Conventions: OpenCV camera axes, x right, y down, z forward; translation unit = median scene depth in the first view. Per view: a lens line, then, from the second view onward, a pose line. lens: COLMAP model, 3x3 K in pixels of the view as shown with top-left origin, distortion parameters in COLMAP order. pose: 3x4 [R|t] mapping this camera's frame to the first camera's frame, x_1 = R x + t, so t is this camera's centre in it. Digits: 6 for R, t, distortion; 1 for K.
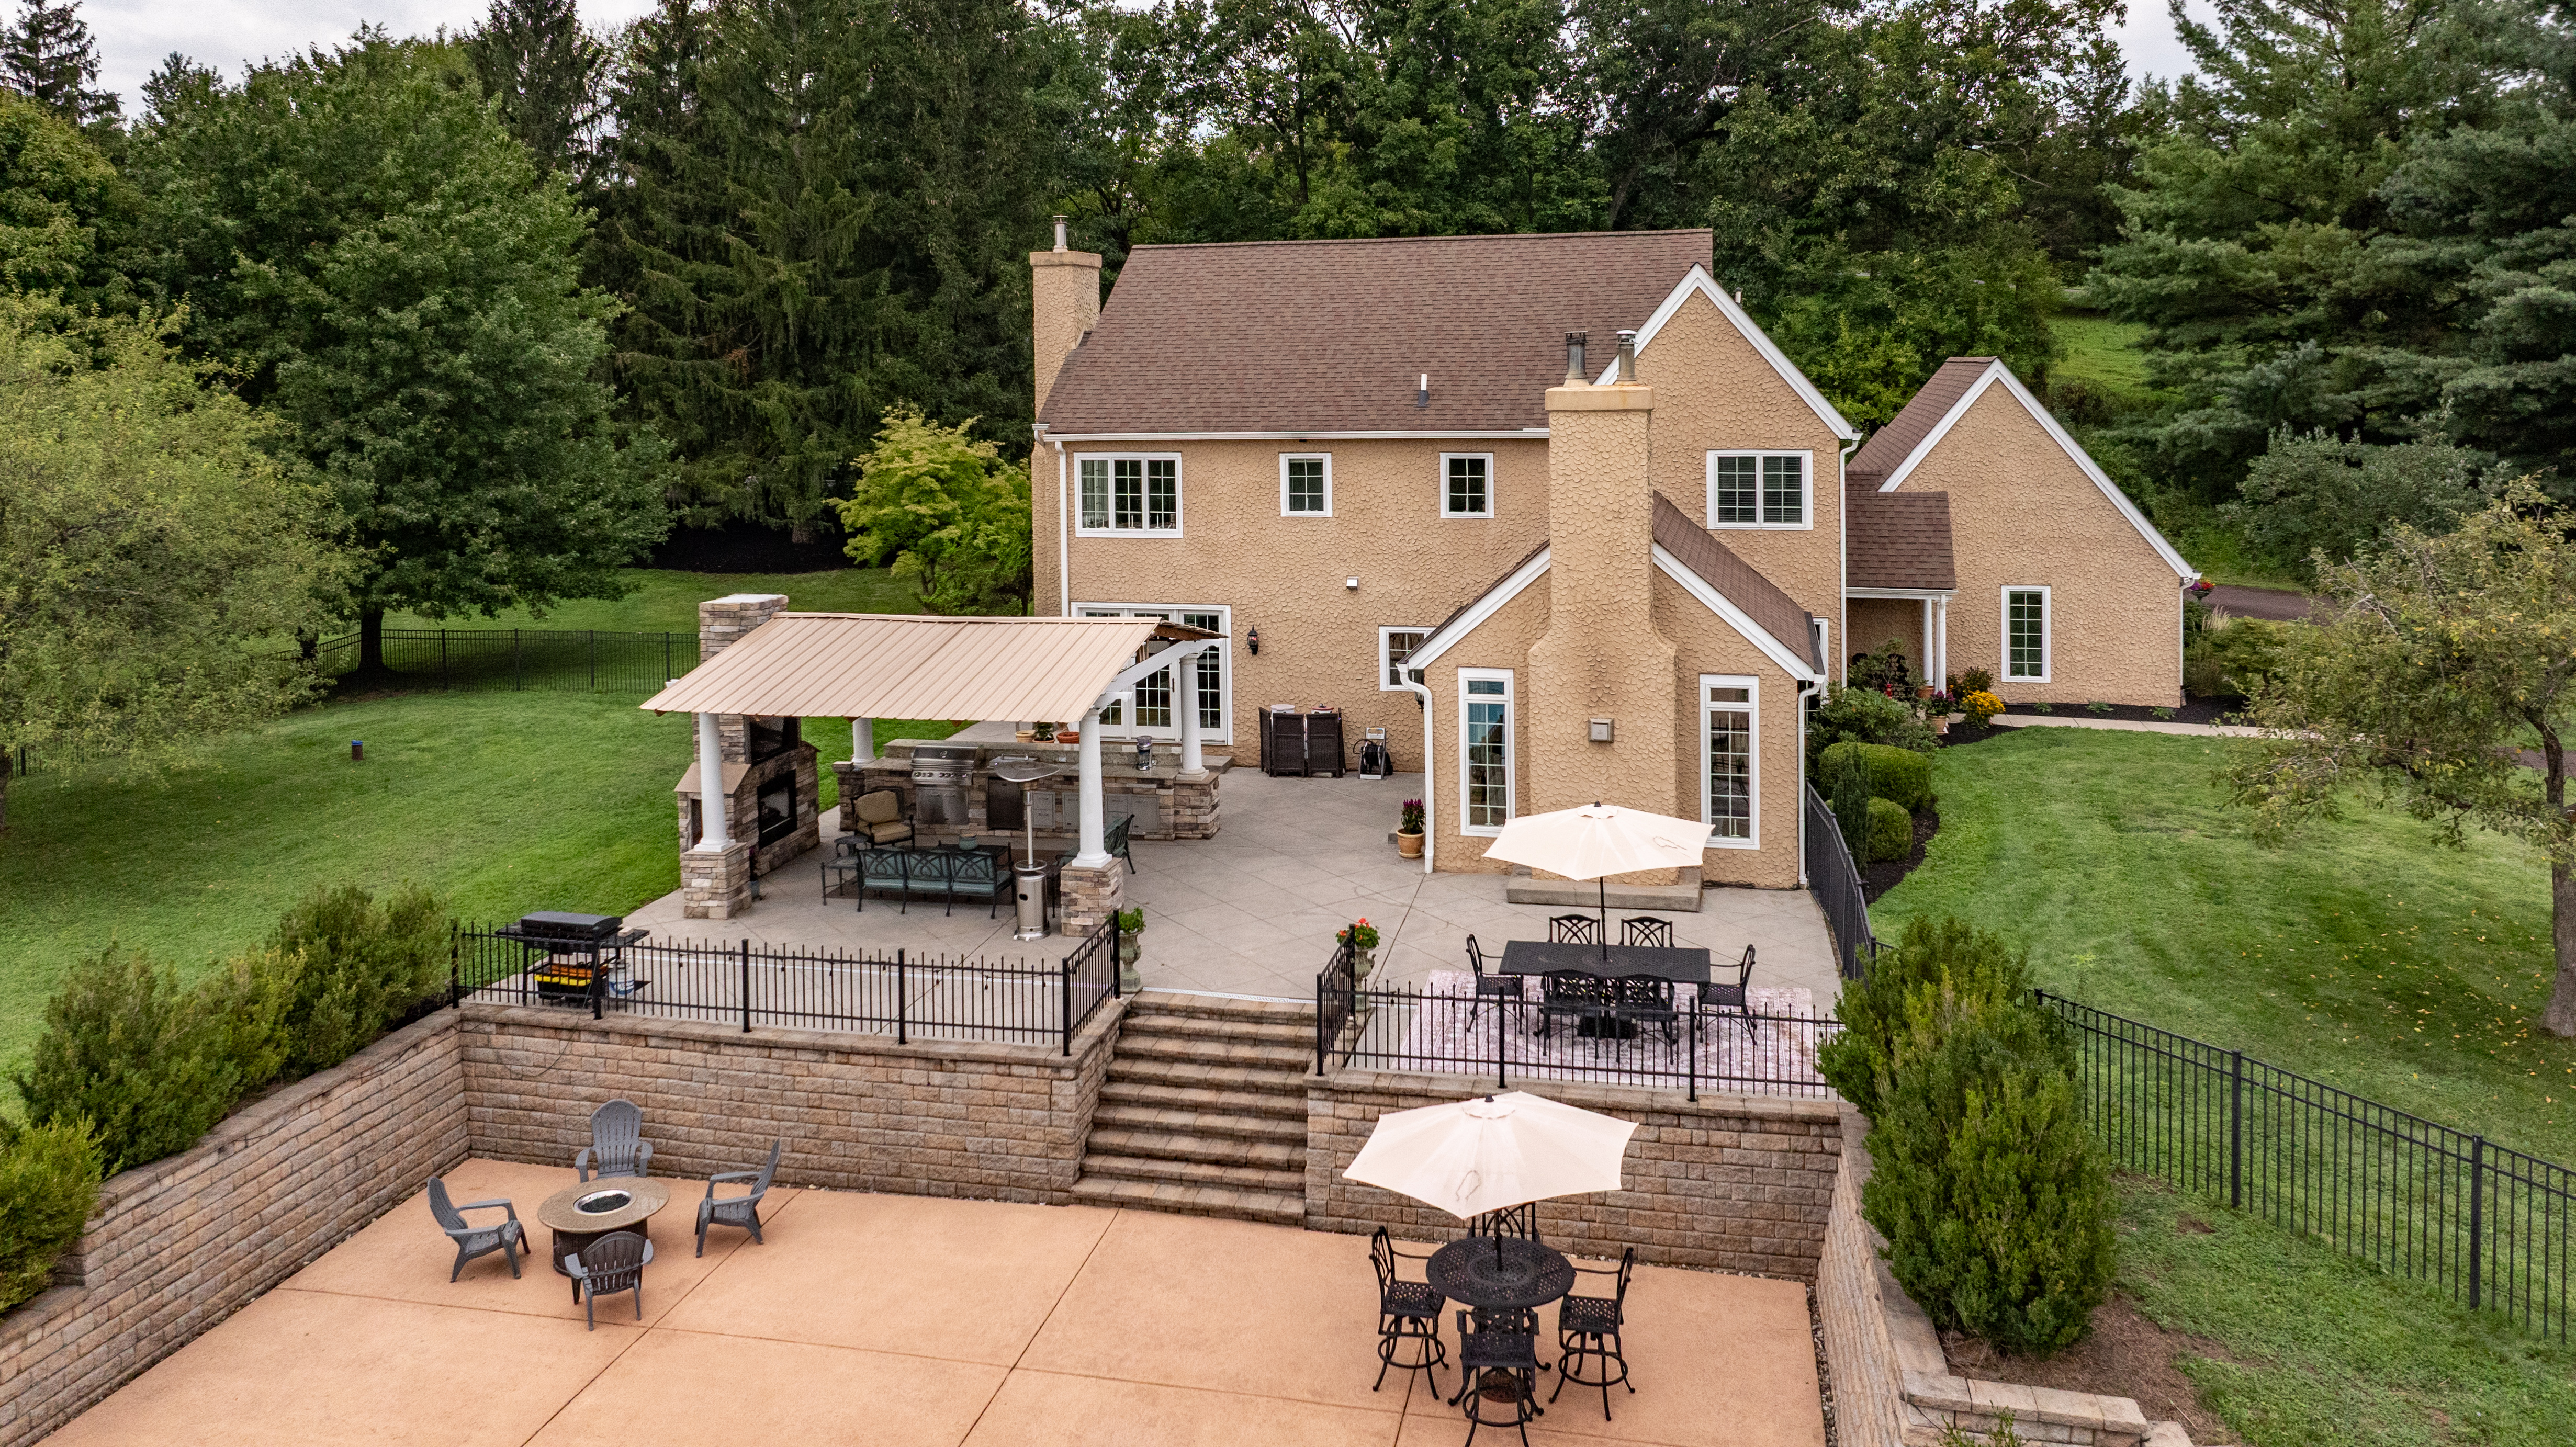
lens RADIAL K [[1764.0, 0, 1278.1], [0, 1764.0, 488.1], [0, 0, 1]] dist [-0.015077, 0.012794]
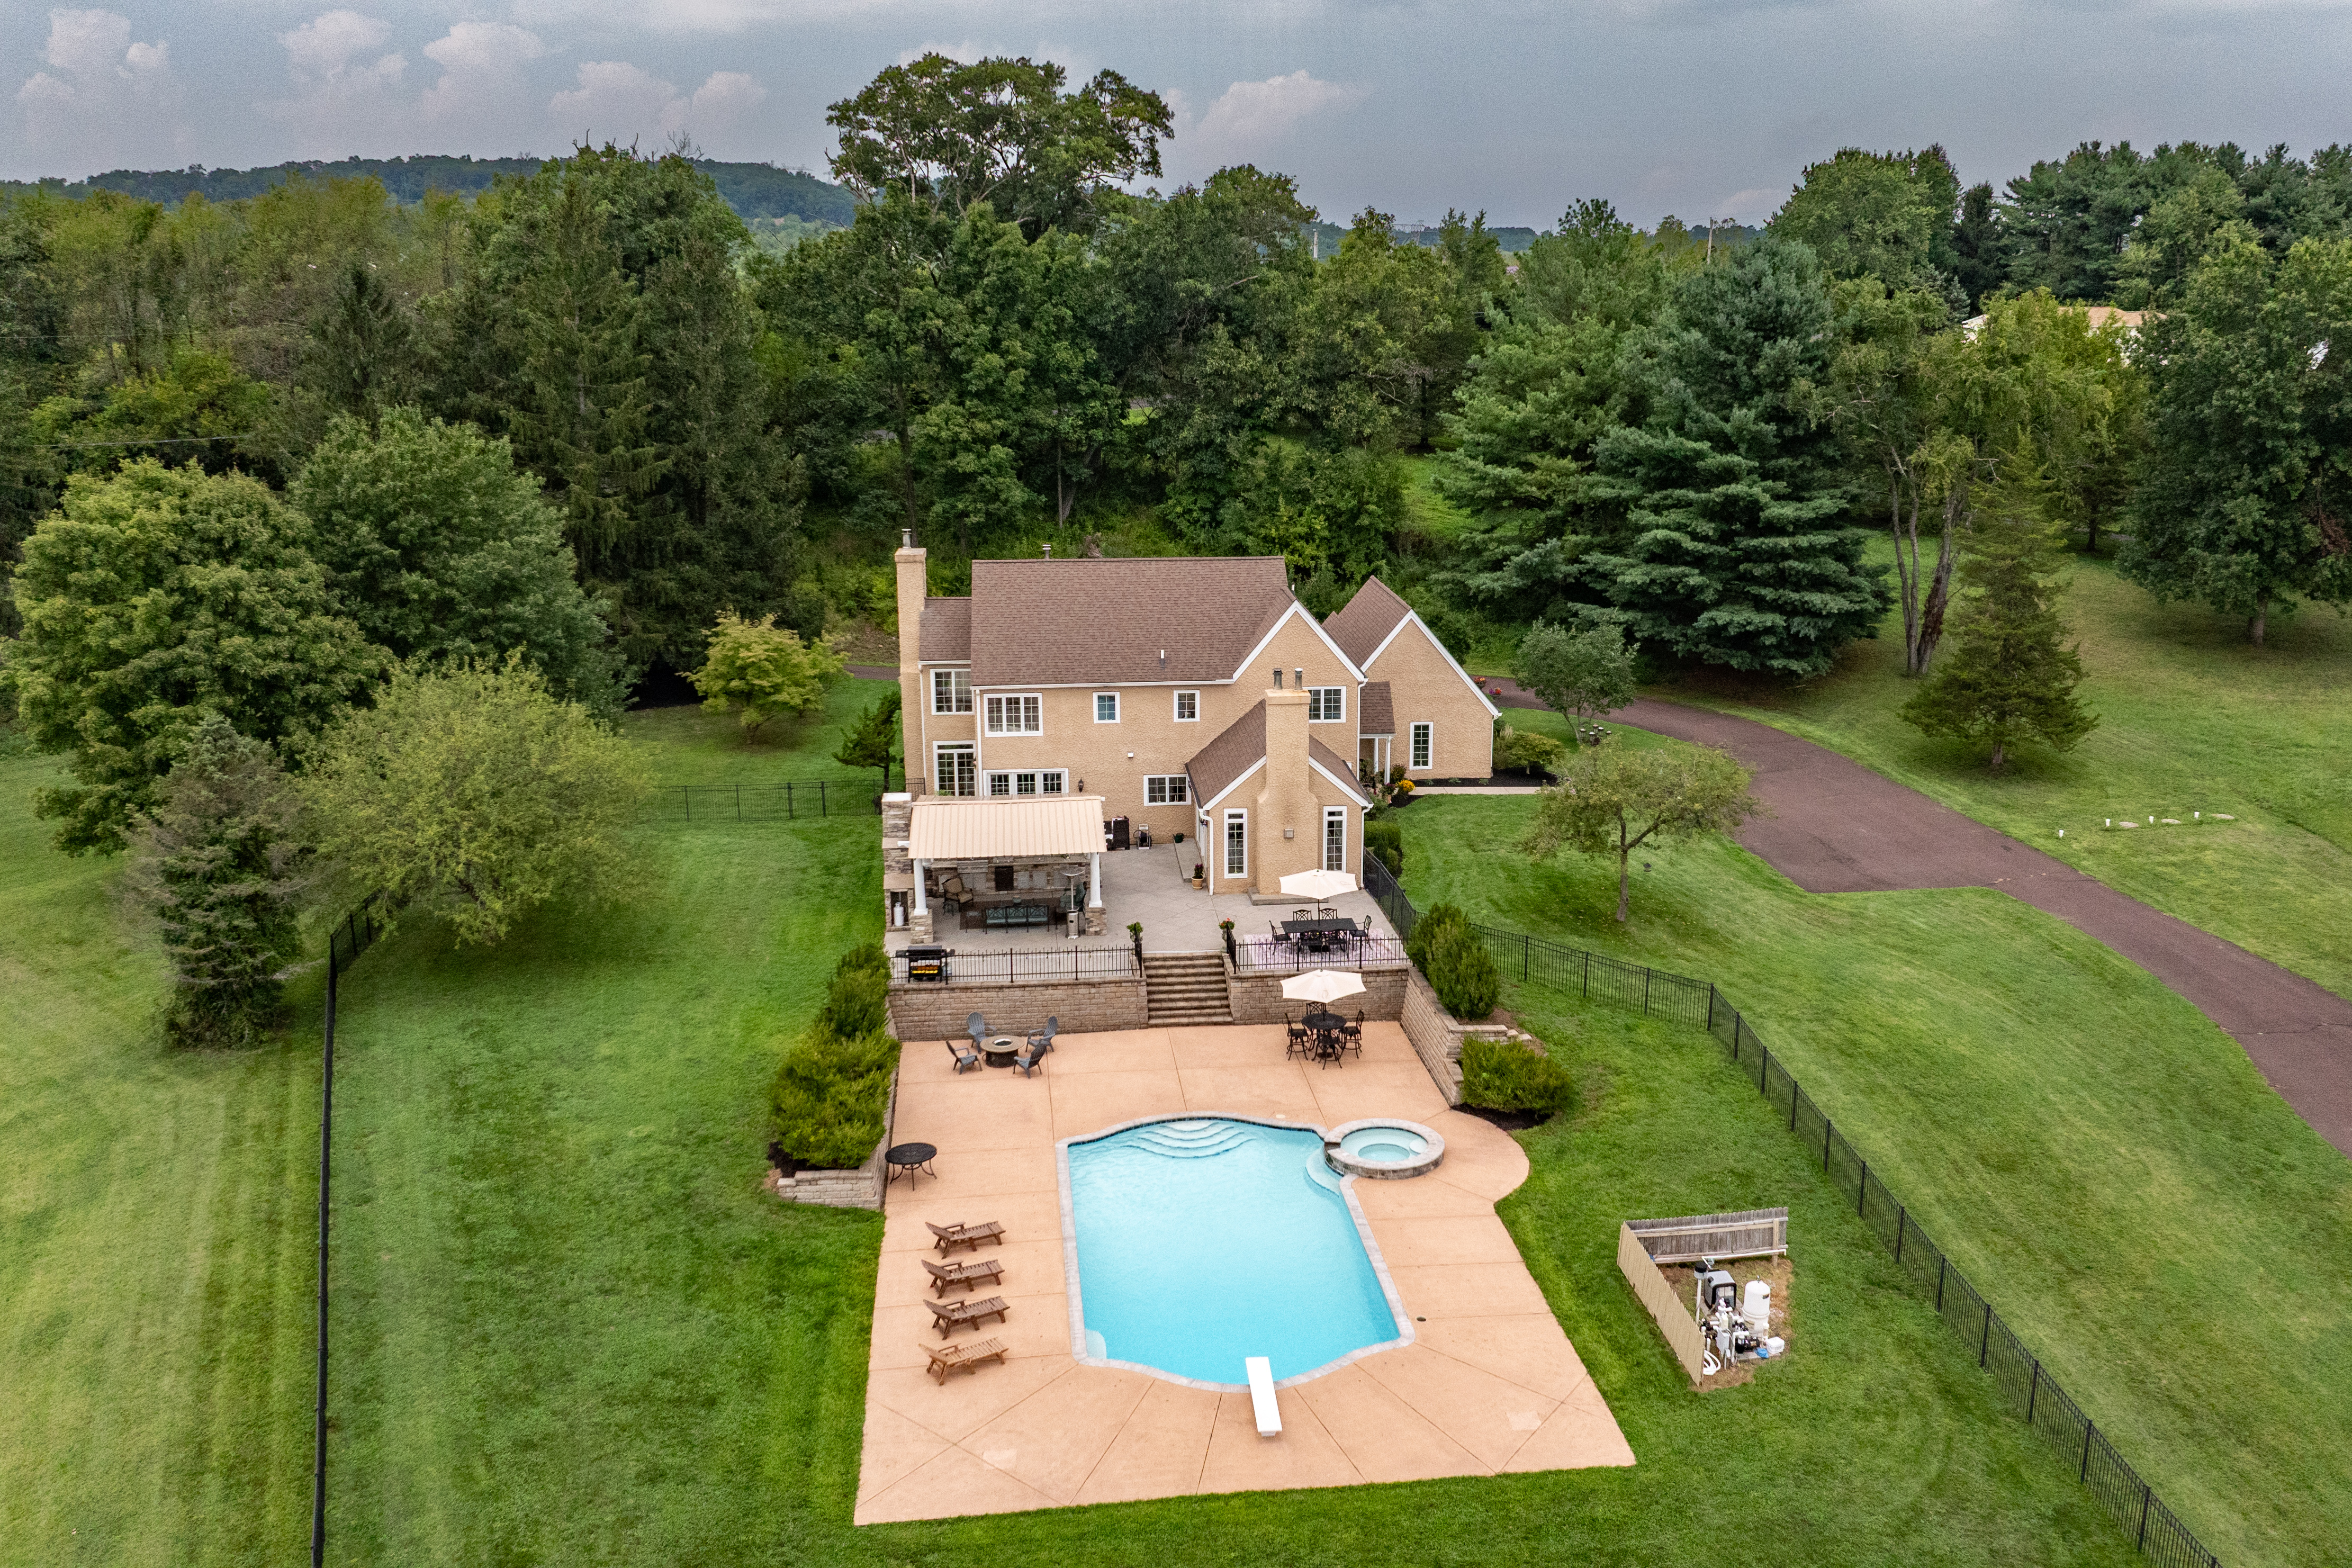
lens RADIAL K [[1679.4, 0, 1175.3], [0, 1679.4, 782.5], [0, 0, 1]] dist [0.056493, 0.000693]
pose [[0.950655, -0.066083, 0.303132, -0.497778], [0.010799, 0.983509, 0.180536, -0.263545], [-0.310063, -0.168354, 0.935691, -0.831988]]
